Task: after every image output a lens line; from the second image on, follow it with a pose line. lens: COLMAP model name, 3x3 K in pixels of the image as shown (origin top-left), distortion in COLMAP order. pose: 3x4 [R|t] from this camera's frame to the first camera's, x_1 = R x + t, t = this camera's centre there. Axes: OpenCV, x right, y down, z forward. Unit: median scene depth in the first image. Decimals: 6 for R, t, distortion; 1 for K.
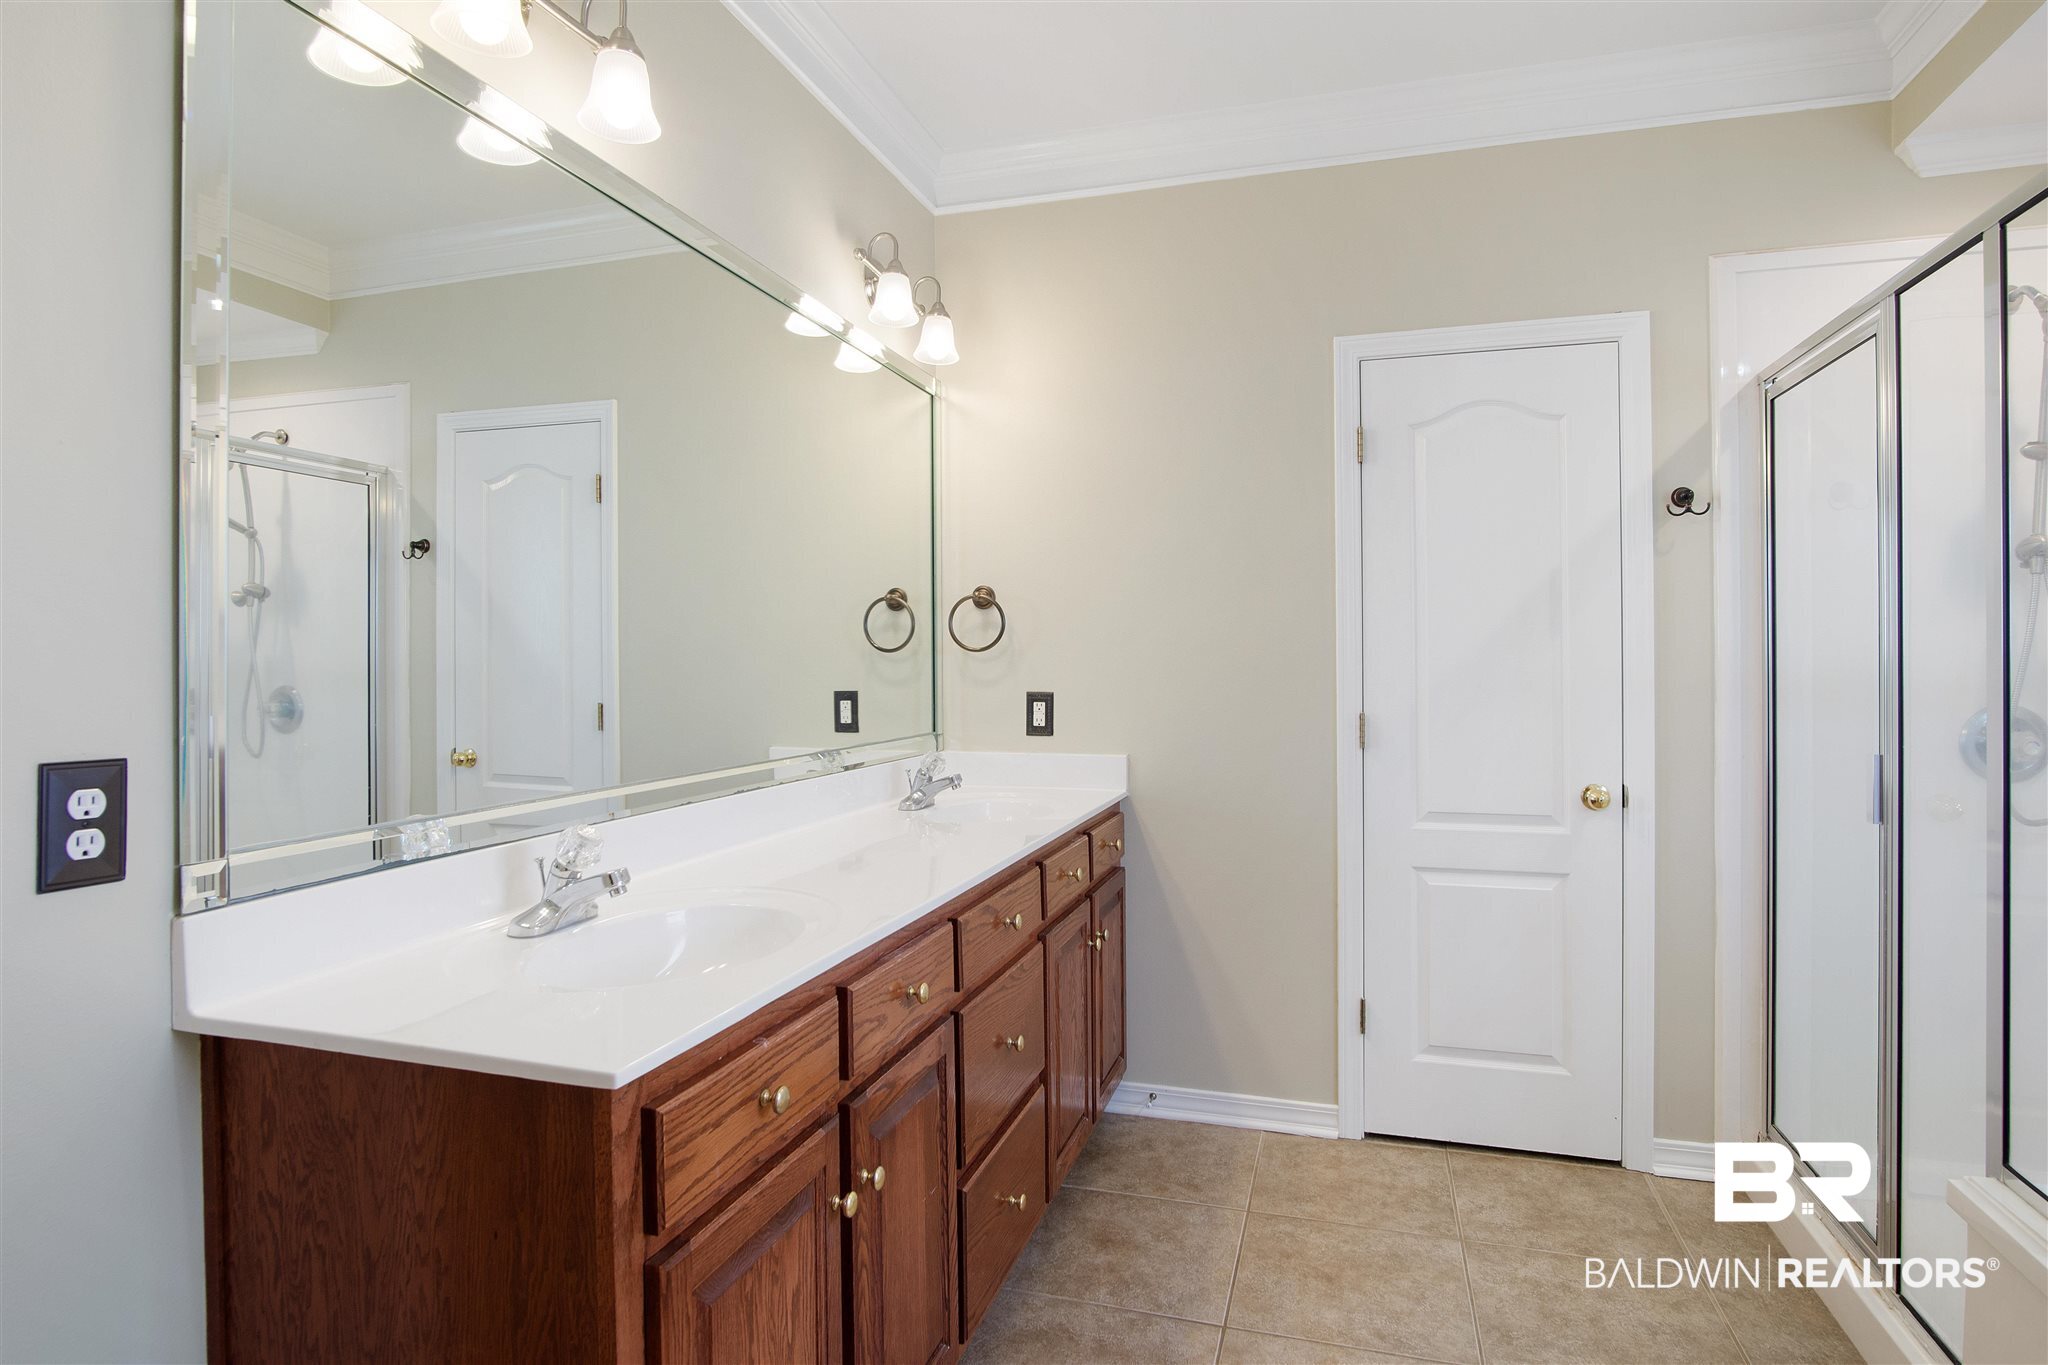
lens RADIAL K [[1118.0, 0, 1020.6], [0, 1118.0, 673.4], [0, 0, 1]] dist [-0.003099, 0.000084]
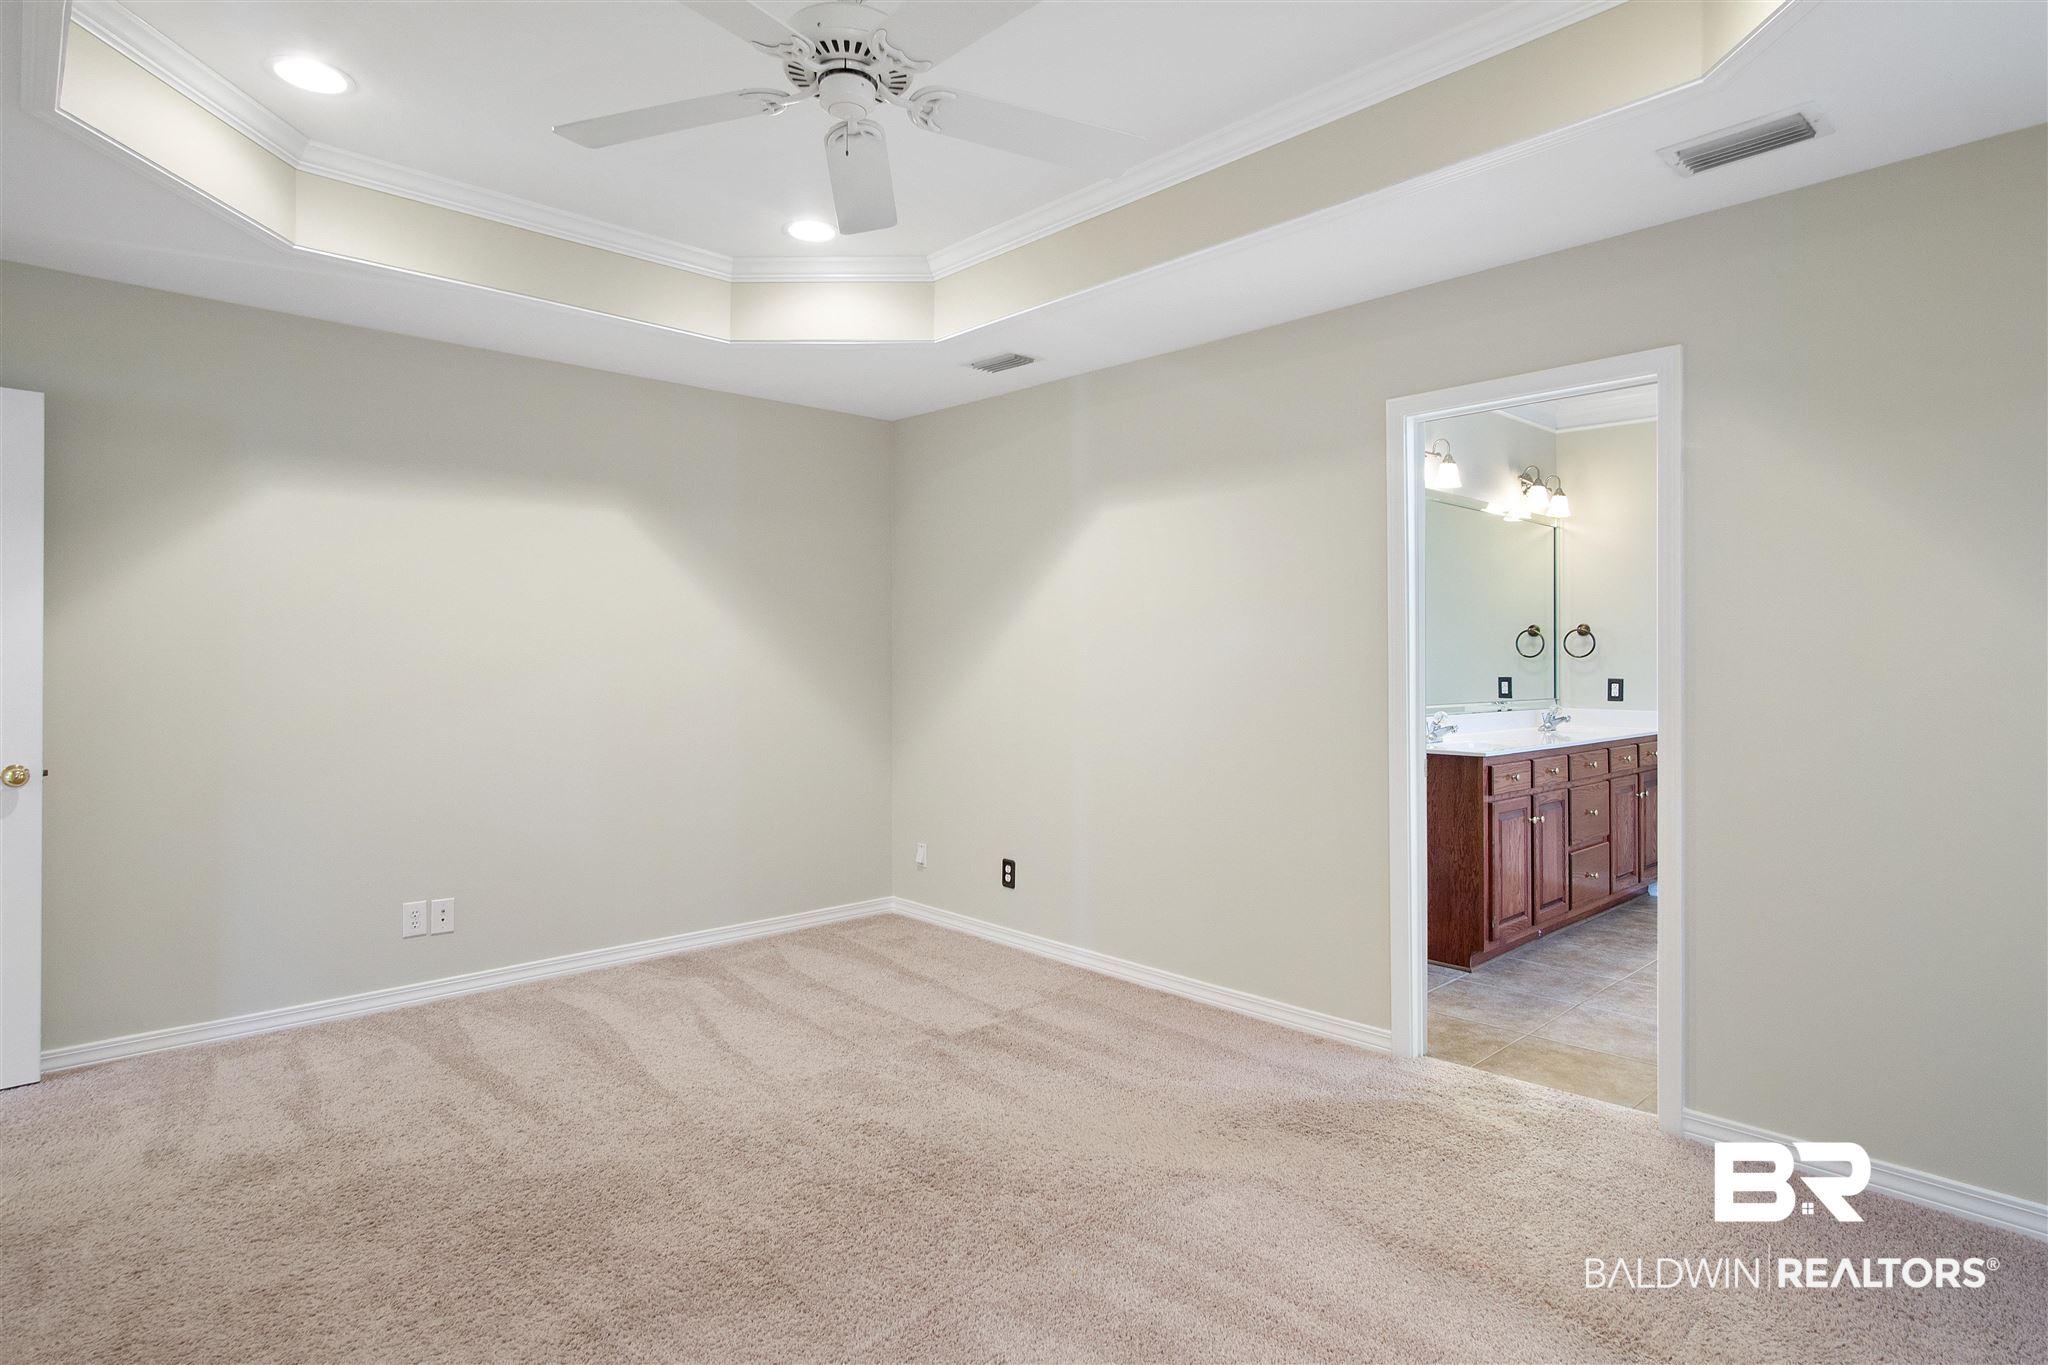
lens RADIAL K [[1118.0, 0, 1020.6], [0, 1118.0, 673.4], [0, 0, 1]] dist [-0.003099, 0.000084]
pose [[0.874296, 0.008412, -0.485321, 0.060292], [-0.009144, 0.999958, 0.000859, 0.017339], [0.485307, 0.003687, 0.874336, -1.297685]]
